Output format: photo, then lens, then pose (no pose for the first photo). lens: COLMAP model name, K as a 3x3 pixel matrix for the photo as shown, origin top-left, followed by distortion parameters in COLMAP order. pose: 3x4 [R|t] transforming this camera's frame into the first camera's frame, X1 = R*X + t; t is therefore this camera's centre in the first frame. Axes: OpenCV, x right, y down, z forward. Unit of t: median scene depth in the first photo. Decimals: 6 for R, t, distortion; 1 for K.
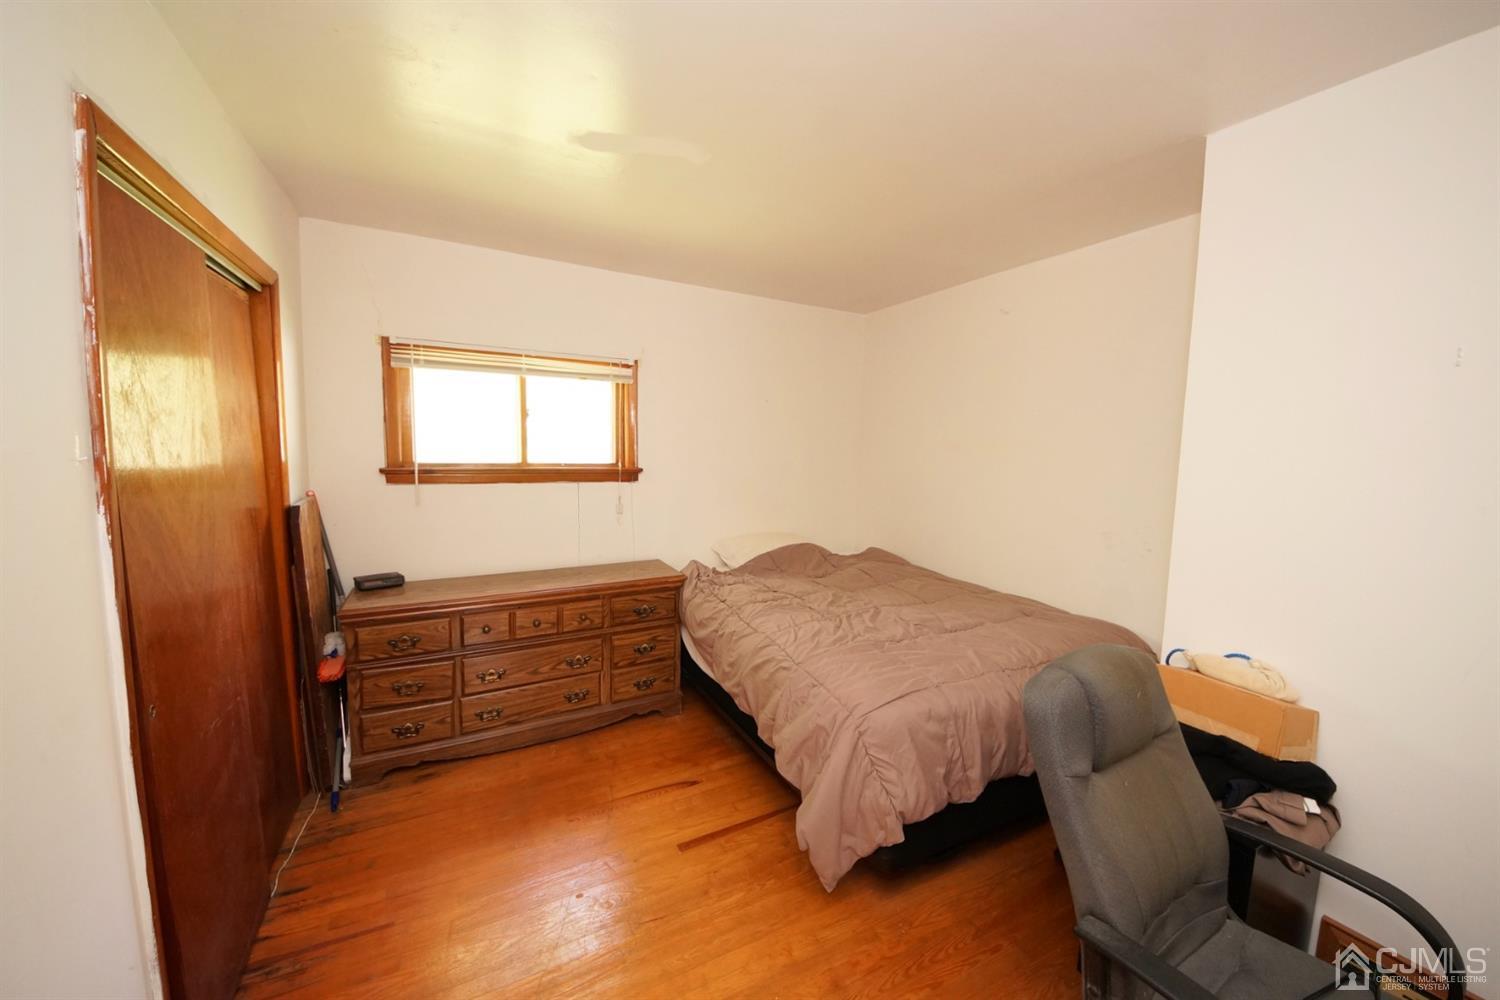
lens RADIAL K [[575.5, 0, 747.8], [0, 575.5, 496.3], [0, 0, 1]] dist [0.018702, -0.000182]
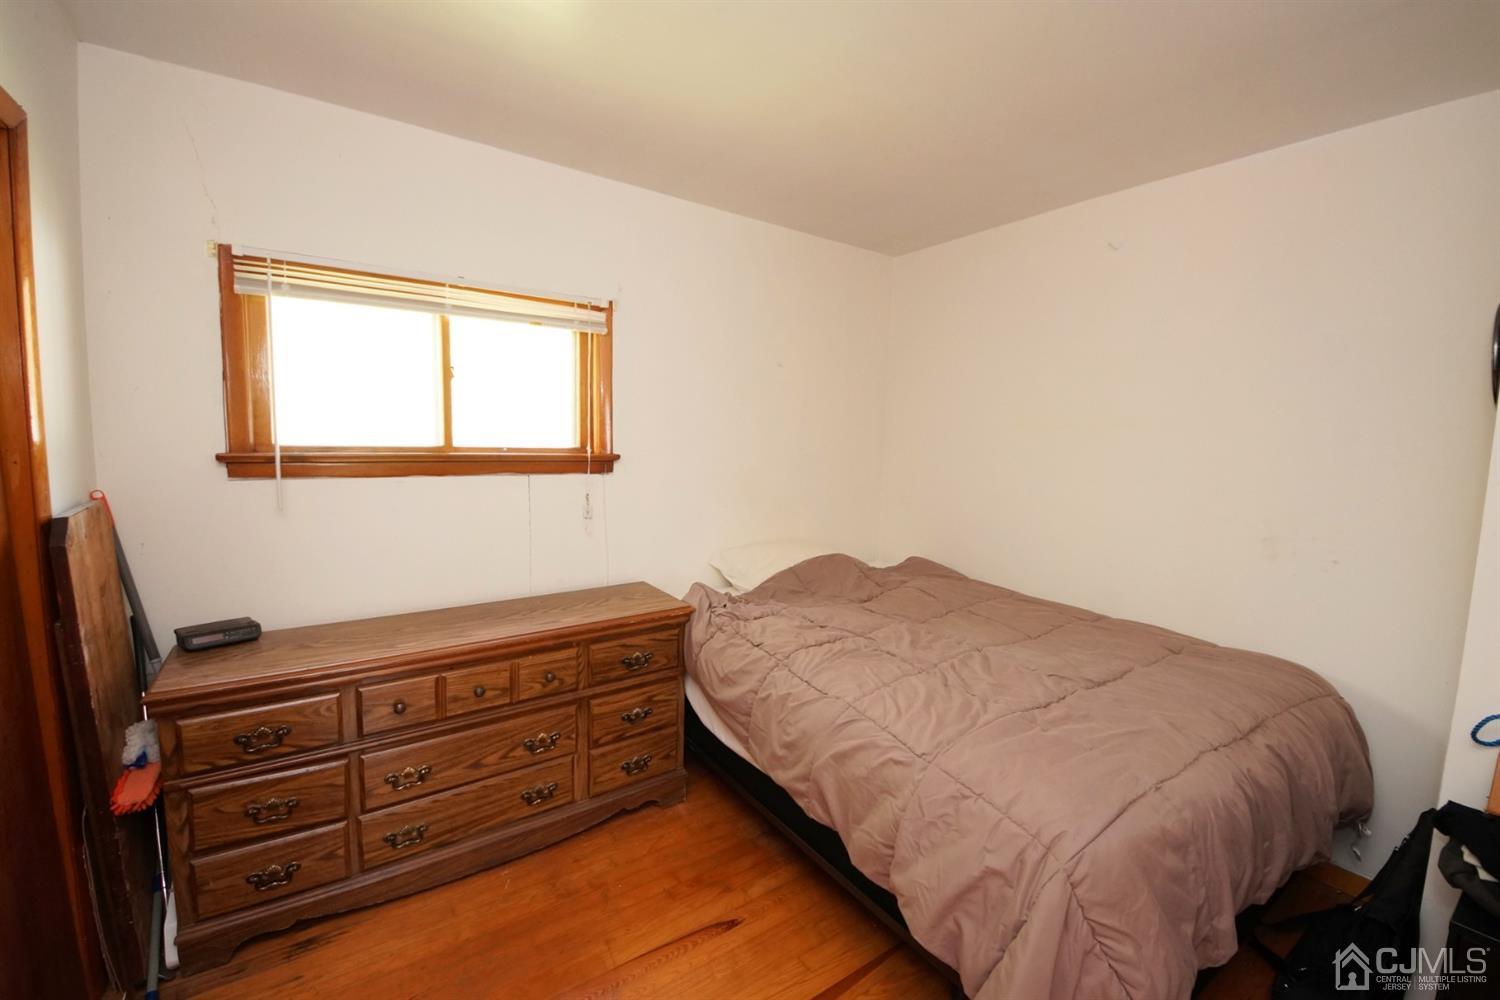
lens RADIAL K [[625.9, 0, 740.9], [0, 625.9, 493.5], [0, 0, 1]] dist [0.014858, -0.016467]
pose [[0.992894, -0.007847, 0.118743, -0.154128], [0.006929, 0.999943, 0.008145, -0.007126], [-0.118800, -0.007265, 0.992892, 0.261763]]
